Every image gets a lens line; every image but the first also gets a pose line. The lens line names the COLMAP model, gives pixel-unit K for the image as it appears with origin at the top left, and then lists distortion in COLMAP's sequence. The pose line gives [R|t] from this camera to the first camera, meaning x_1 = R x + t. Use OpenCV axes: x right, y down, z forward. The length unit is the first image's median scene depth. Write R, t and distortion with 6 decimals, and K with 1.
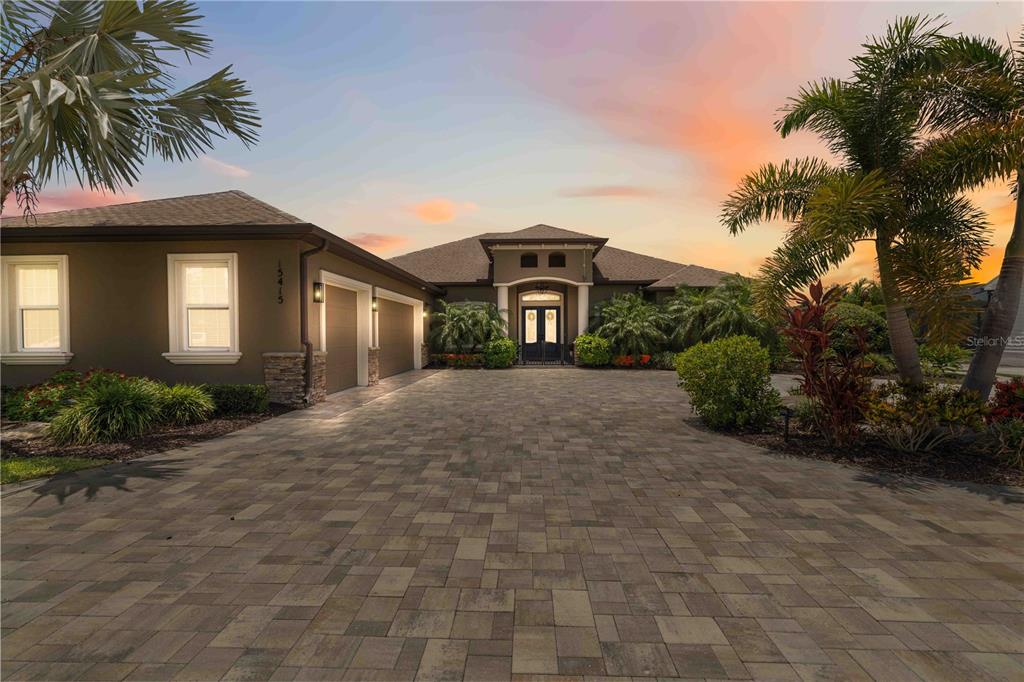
lens RADIAL K [[436.3, 0, 508.1], [0, 436.3, 337.3], [0, 0, 1]] dist [0.004652, 0.000484]
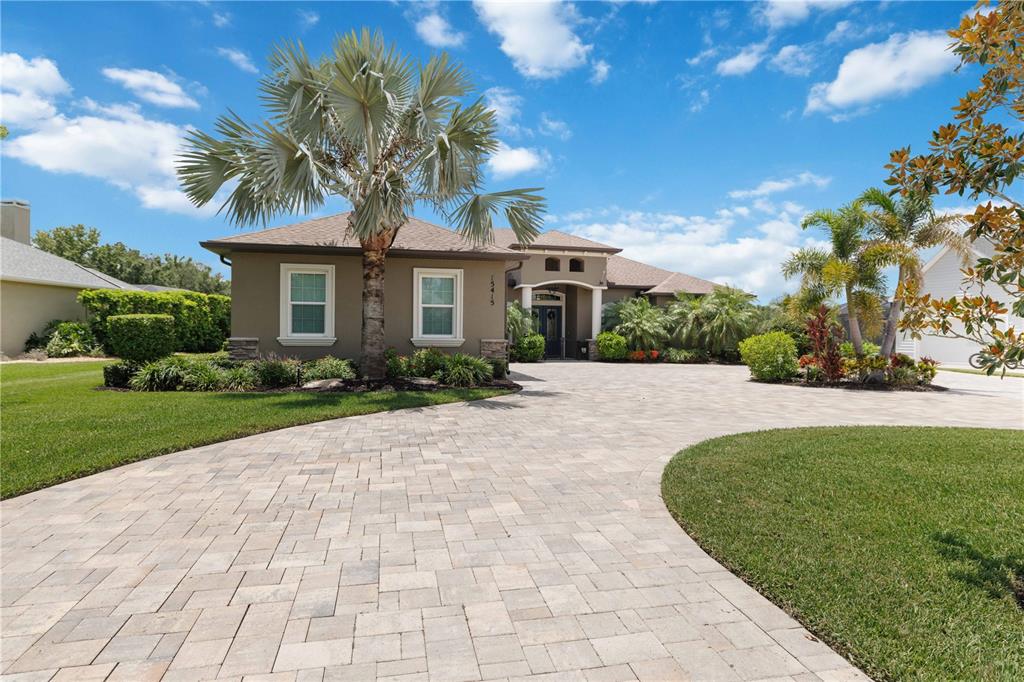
lens RADIAL K [[578.8, 0, 507.9], [0, 578.8, 338.1], [0, 0, 1]] dist [0.002088, -0.000942]
pose [[0.968794, 0.012337, 0.247558, -0.452960], [-0.011175, 0.999919, -0.006098, 0.020240], [-0.247614, 0.003142, 0.968854, -0.412994]]
